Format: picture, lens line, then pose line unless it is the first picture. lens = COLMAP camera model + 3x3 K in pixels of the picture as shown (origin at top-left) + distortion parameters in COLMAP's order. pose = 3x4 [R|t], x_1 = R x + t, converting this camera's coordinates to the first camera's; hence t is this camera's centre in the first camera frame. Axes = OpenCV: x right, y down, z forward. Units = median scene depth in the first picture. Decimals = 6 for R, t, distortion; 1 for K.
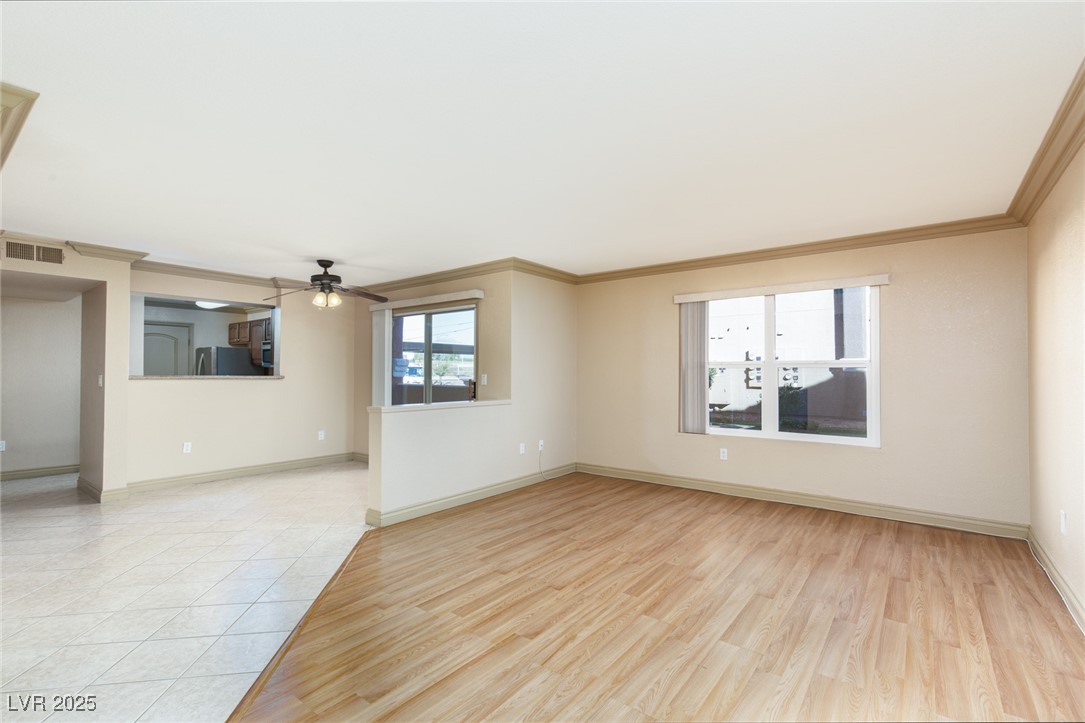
lens RADIAL K [[486.4, 0, 545.8], [0, 486.4, 365.7], [0, 0, 1]] dist [0.004810, 0.000066]
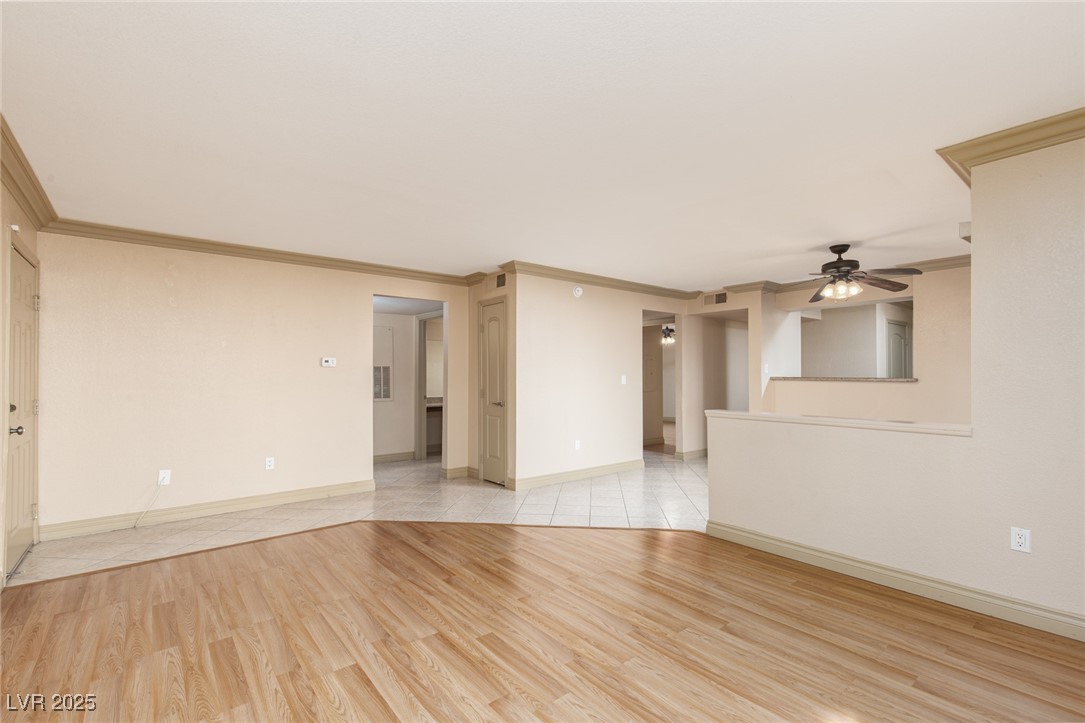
lens RADIAL K [[500.1, 0, 548.0], [0, 500.1, 367.2], [0, 0, 1]] dist [0.002560, 0.000151]
pose [[-0.232218, -0.016298, -0.972527, 0.711150], [0.015108, 0.999679, -0.020360, 0.015368], [0.972547, -0.019420, -0.231897, 0.934419]]
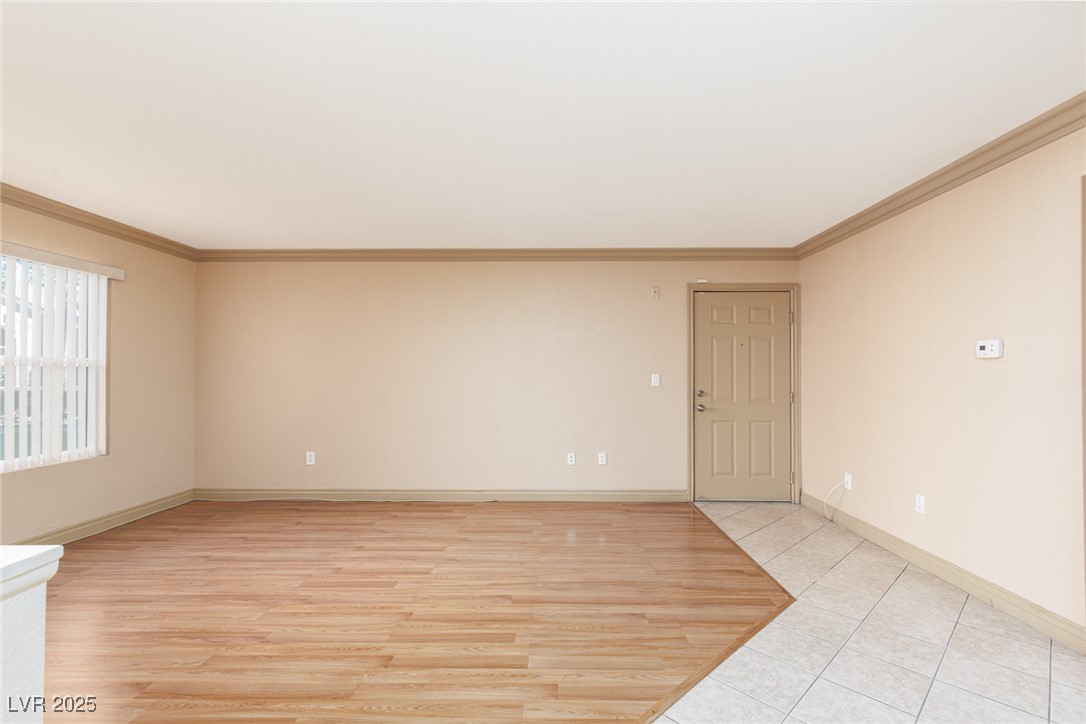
lens RADIAL K [[486.8, 0, 546.3], [0, 486.8, 366.2], [0, 0, 1]] dist [0.004810, 0.000066]
pose [[-0.585545, 0.011400, 0.810560, -0.622822], [-0.010390, 0.999713, -0.021567, 0.012210], [-0.810573, -0.021050, -0.585259, 0.965570]]
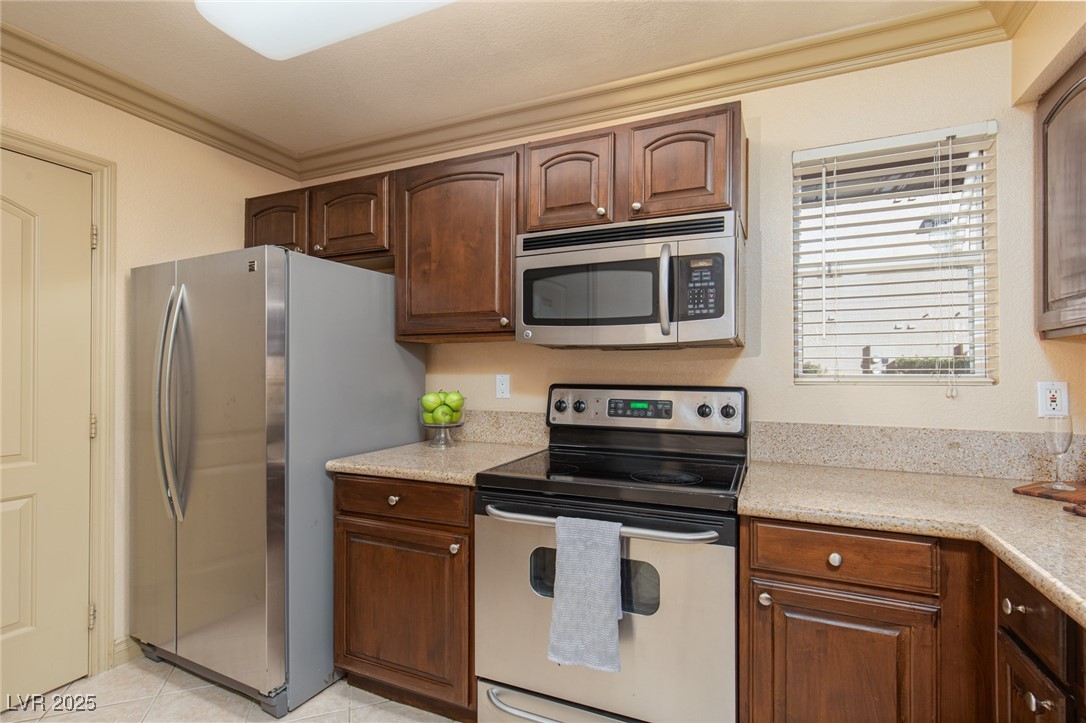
lens RADIAL K [[485.0, 0, 582.5], [0, 485.0, 367.6], [0, 0, 1]] dist [0.002839, 0.000251]
pose [[0.963285, 0.001433, 0.268478, -1.265597], [-0.003821, 0.999958, 0.008374, 0.020854], [-0.268455, -0.009093, 0.963249, 1.588891]]
